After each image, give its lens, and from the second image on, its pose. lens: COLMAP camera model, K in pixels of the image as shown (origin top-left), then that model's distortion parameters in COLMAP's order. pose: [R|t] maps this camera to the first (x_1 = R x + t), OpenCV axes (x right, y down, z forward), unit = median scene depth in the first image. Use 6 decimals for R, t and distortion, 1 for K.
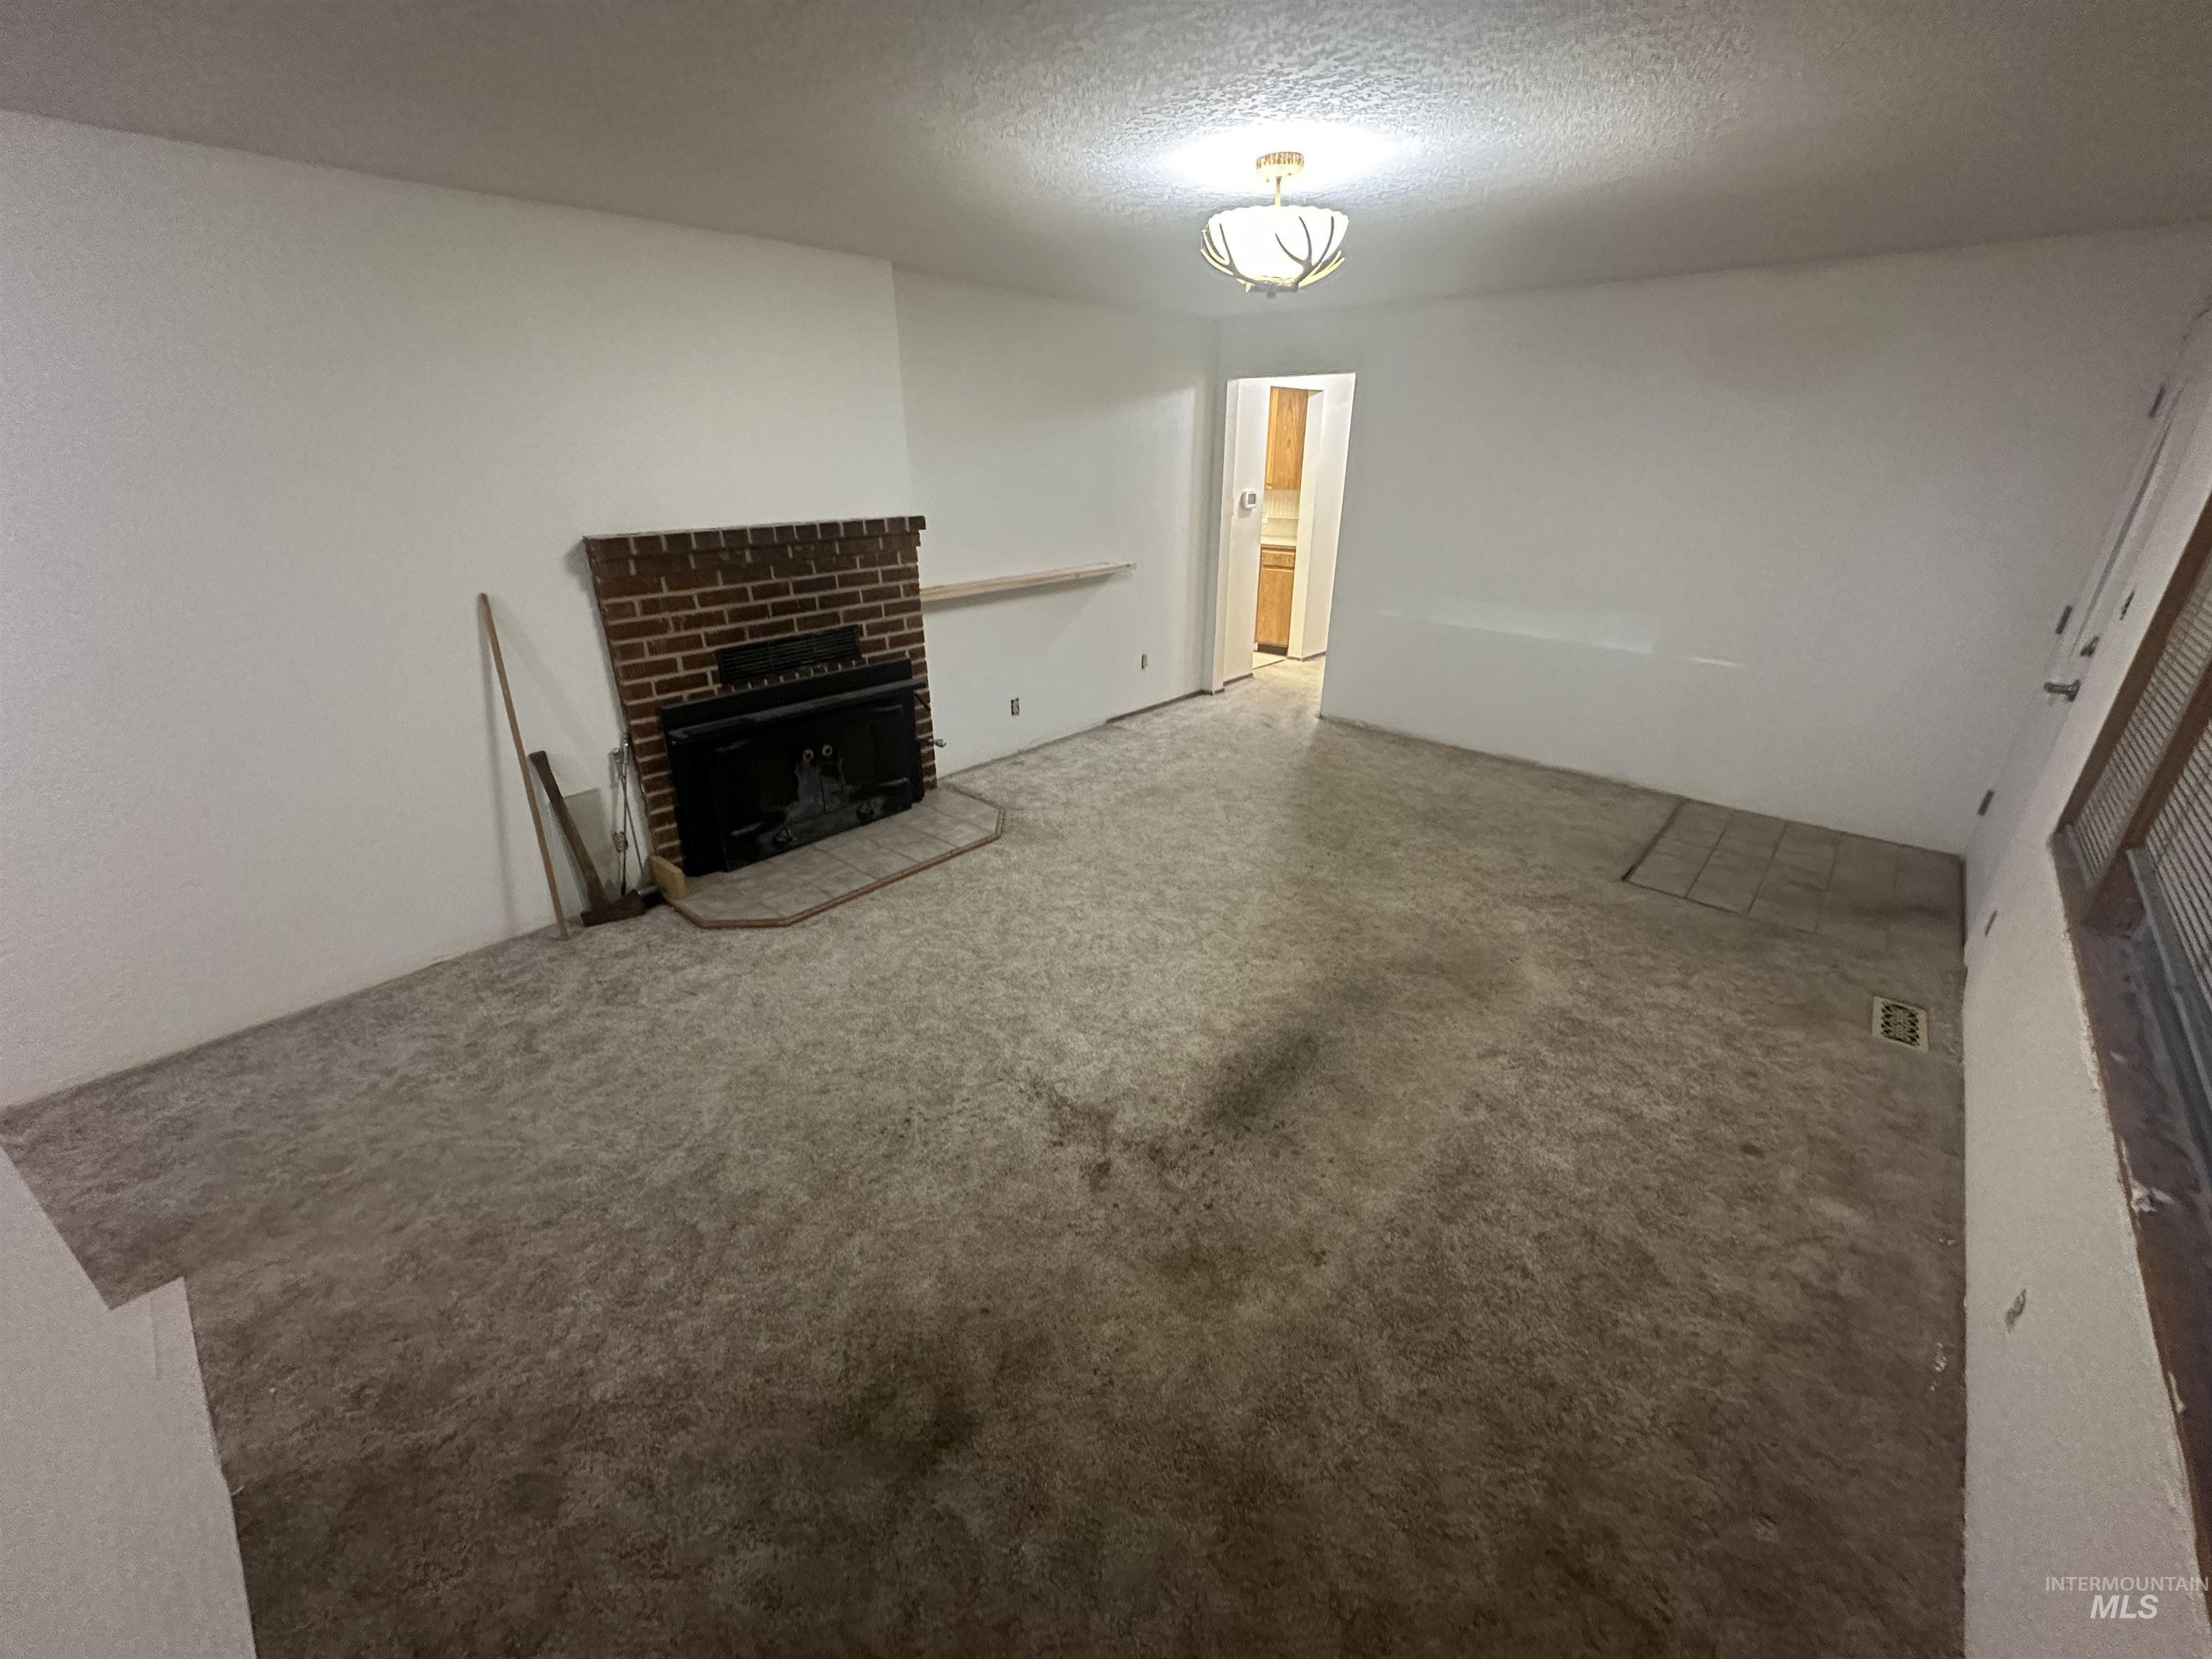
lens RADIAL K [[880.5, 0, 1106.0], [0, 880.5, 829.5], [0, 0, 1]] dist [-0.001774, 0.000239]
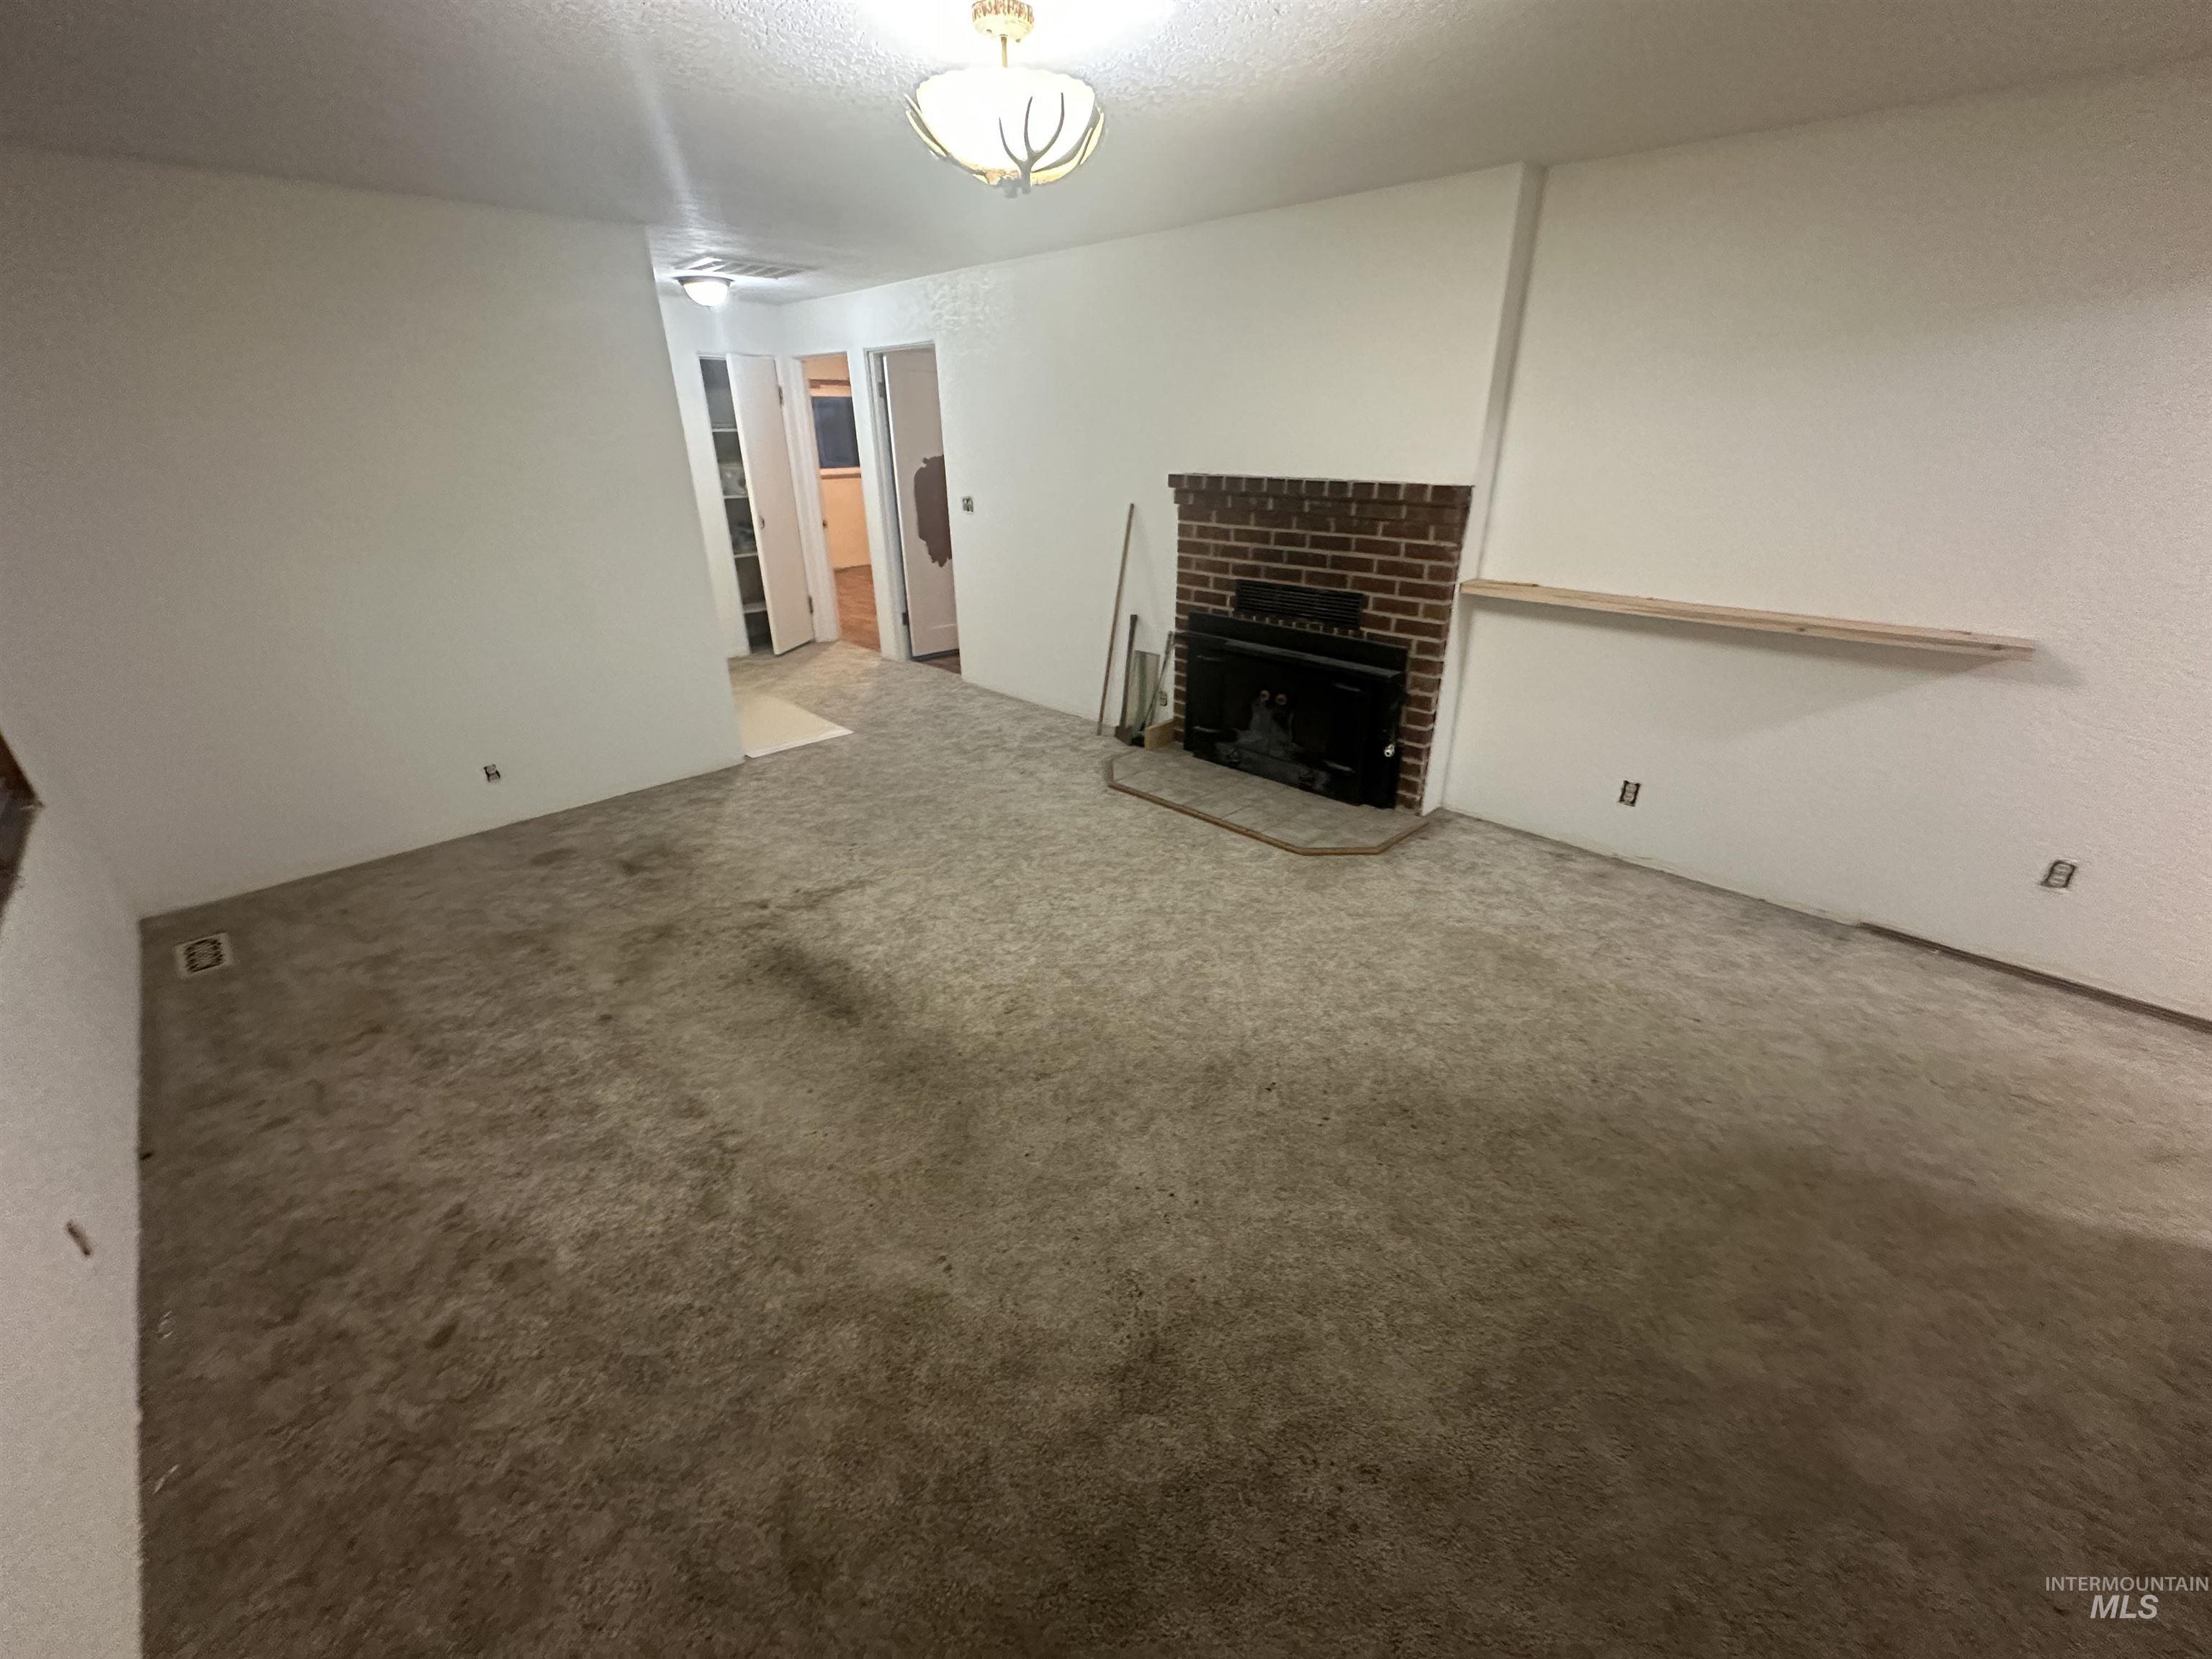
lens RADIAL K [[880.5, 0, 1106.0], [0, 880.5, 829.5], [0, 0, 1]] dist [-0.001774, 0.000239]
pose [[-0.046492, 0.420220, -0.906230, 0.738867], [-0.395901, 0.825167, 0.402942, -0.316257], [0.917115, 0.377511, 0.128002, 0.772037]]
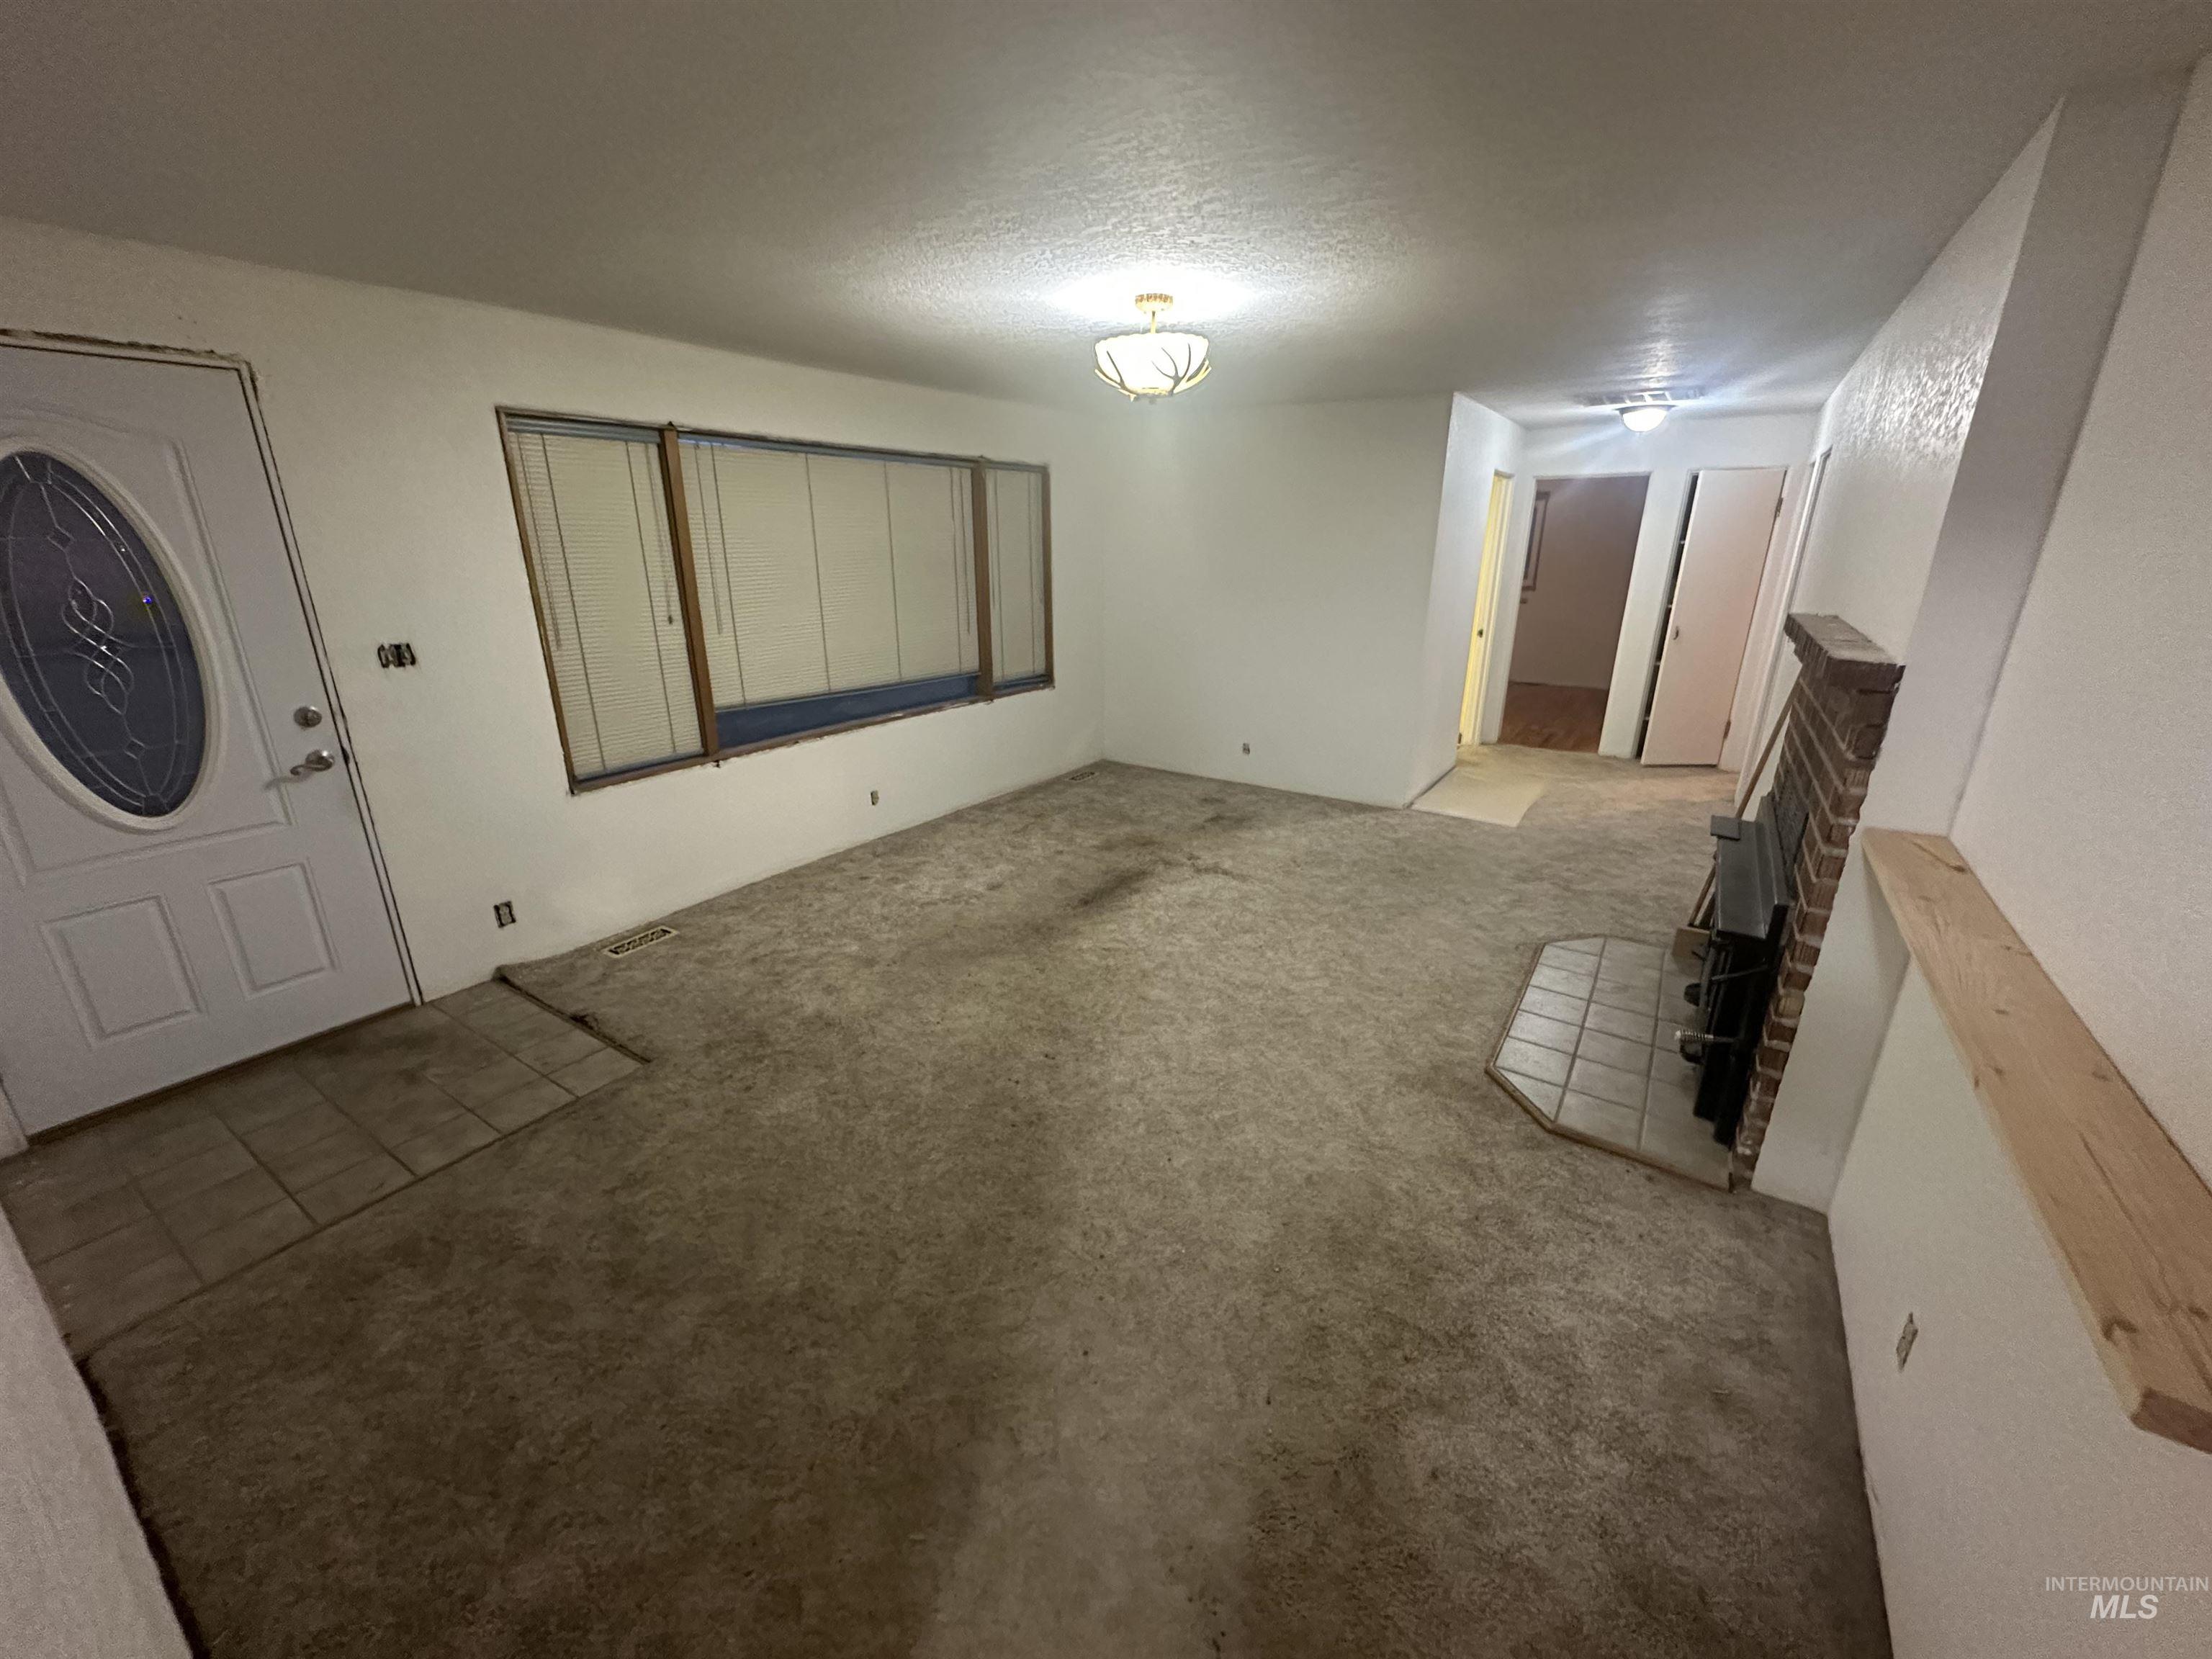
lens RADIAL K [[880.5, 0, 1106.0], [0, 880.5, 829.5], [0, 0, 1]] dist [-0.001774, 0.000239]
pose [[-0.989332, 0.045634, -0.138346, 0.288496], [-0.060022, 0.737624, 0.672538, -0.637473], [0.132738, 0.673668, -0.727016, 1.471790]]
